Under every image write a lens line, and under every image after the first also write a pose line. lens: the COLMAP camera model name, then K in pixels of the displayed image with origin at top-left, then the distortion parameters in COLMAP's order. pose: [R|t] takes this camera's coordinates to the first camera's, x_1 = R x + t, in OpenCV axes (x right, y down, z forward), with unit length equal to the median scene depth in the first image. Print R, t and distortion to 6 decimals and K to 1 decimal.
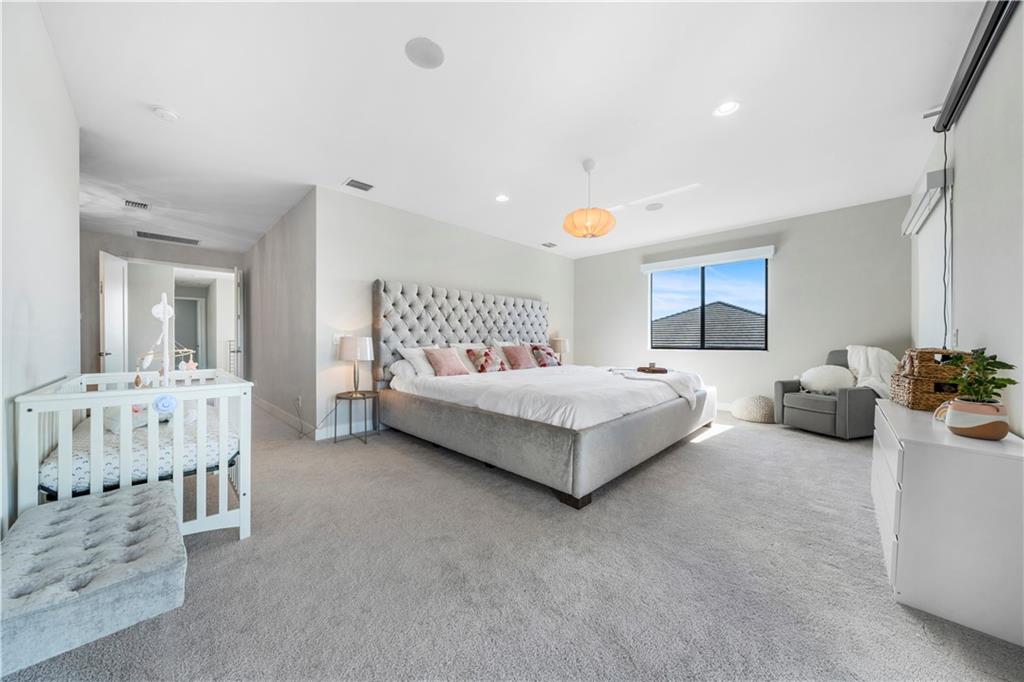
lens RADIAL K [[347.9, 0, 506.5], [0, 347.9, 339.0], [0, 0, 1]] dist [-0.012193, -0.000288]
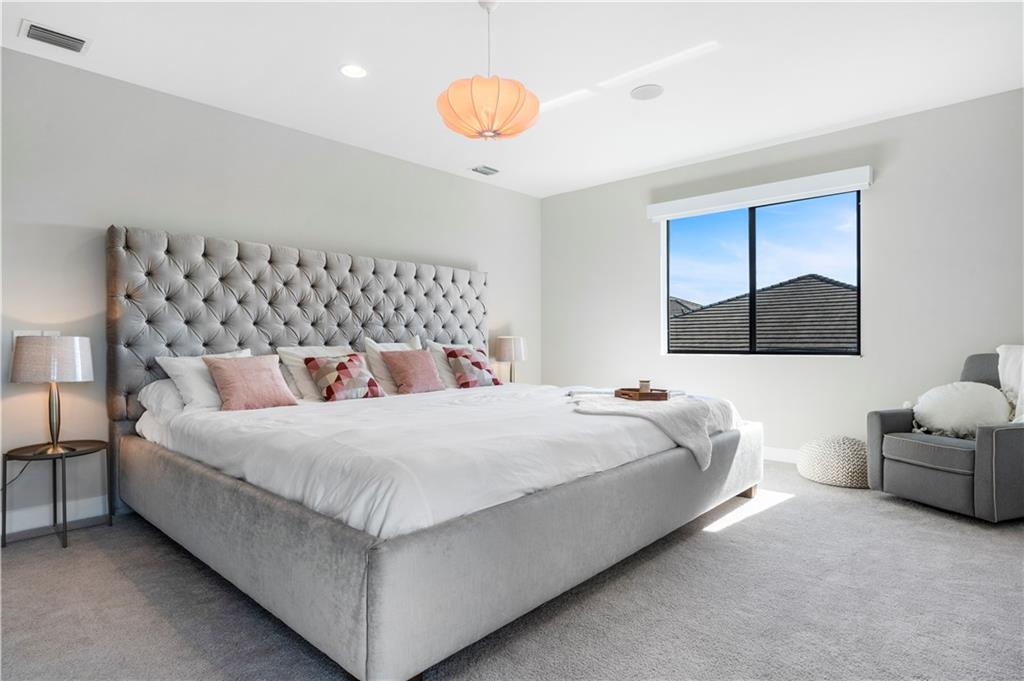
lens RADIAL K [[546.2, 0, 516.5], [0, 546.2, 337.2], [0, 0, 1]] dist [-0.001479, -0.000555]
pose [[0.999449, -0.007032, 0.032423, 0.203515], [0.007050, 0.999975, -0.000424, 0.000660], [-0.032419, 0.000652, 0.999474, 0.162011]]
